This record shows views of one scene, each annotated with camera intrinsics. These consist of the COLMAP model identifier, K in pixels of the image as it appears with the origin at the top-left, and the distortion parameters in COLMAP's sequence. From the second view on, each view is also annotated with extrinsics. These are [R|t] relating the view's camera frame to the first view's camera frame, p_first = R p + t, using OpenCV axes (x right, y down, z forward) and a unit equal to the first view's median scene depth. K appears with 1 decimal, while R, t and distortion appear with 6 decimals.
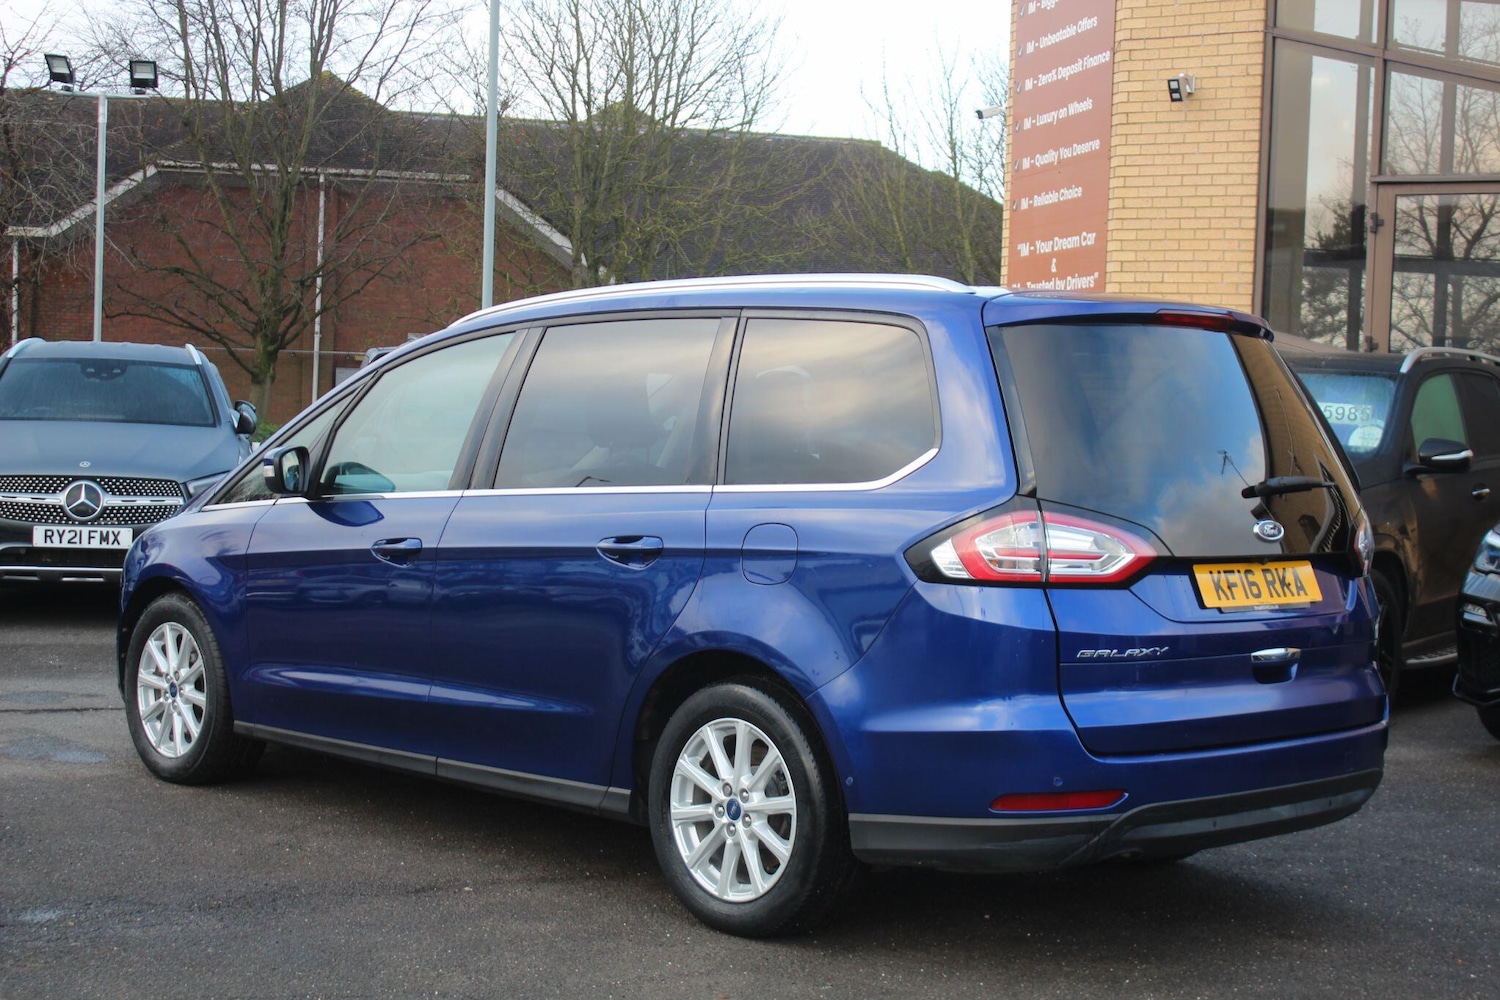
lens RADIAL K [[2454.2, 0, 750.0], [0, 2454.2, 500.0], [0, 0, 1]] dist [0.005031, 0.162964]
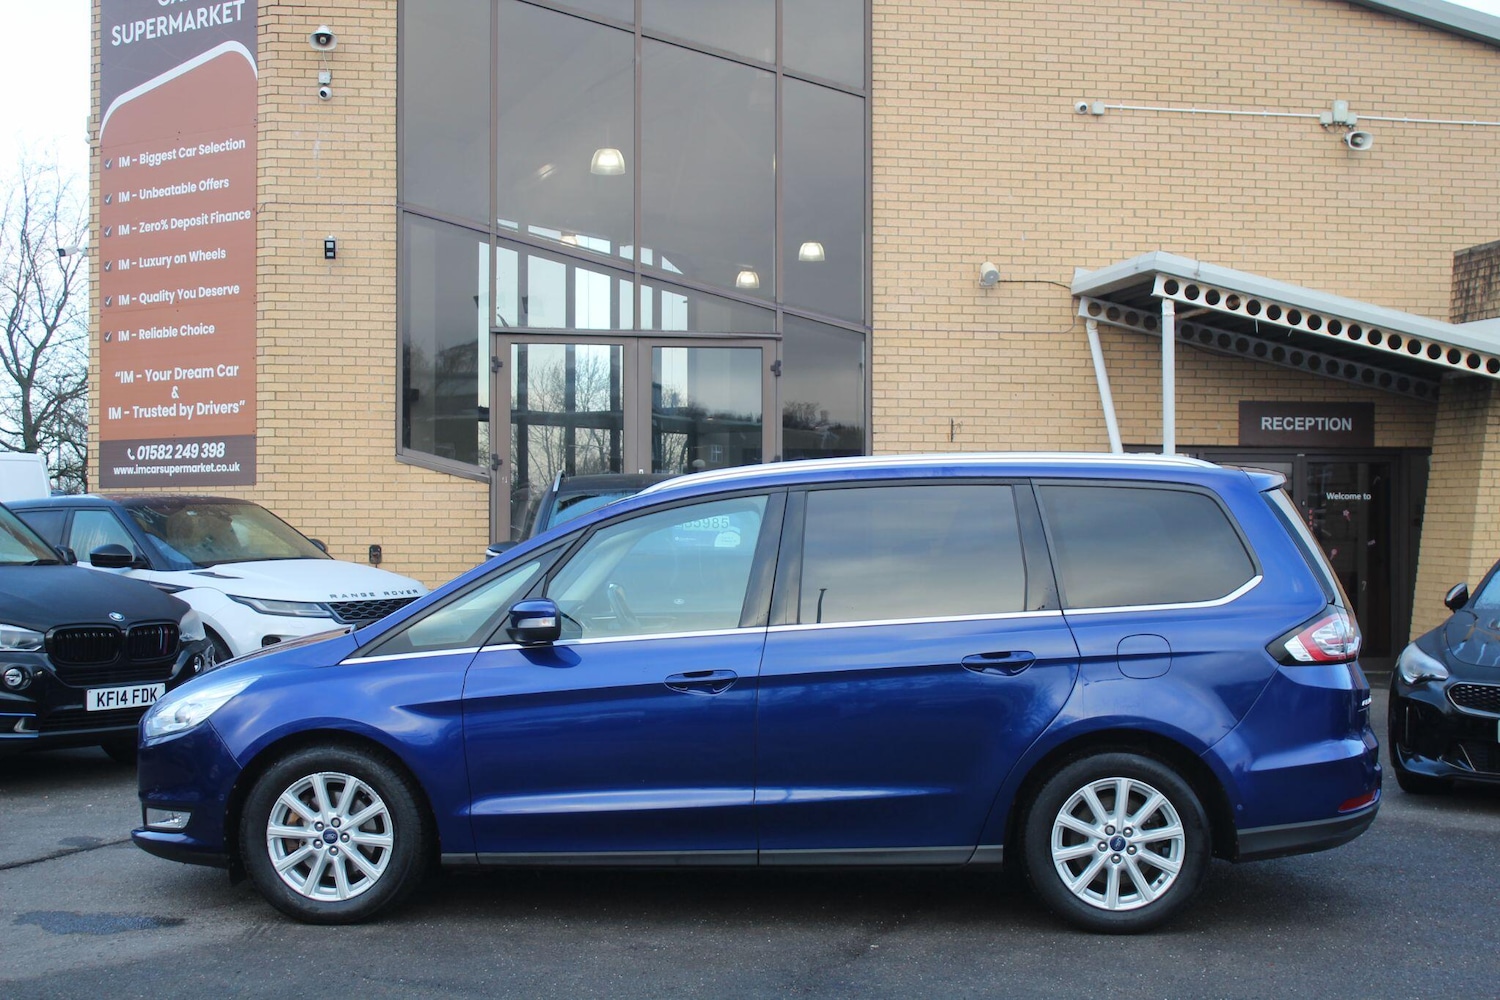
lens RADIAL K [[2166.1, 0, 750.0], [0, 2166.1, 500.0], [0, 0, 1]] dist [-0.032371, 0.034931]
pose [[0.711156, -0.031862, 0.702312, -0.421751], [0.049949, 0.998738, -0.005268, -0.029757], [-0.701258, 0.038826, 0.711849, 0.115138]]
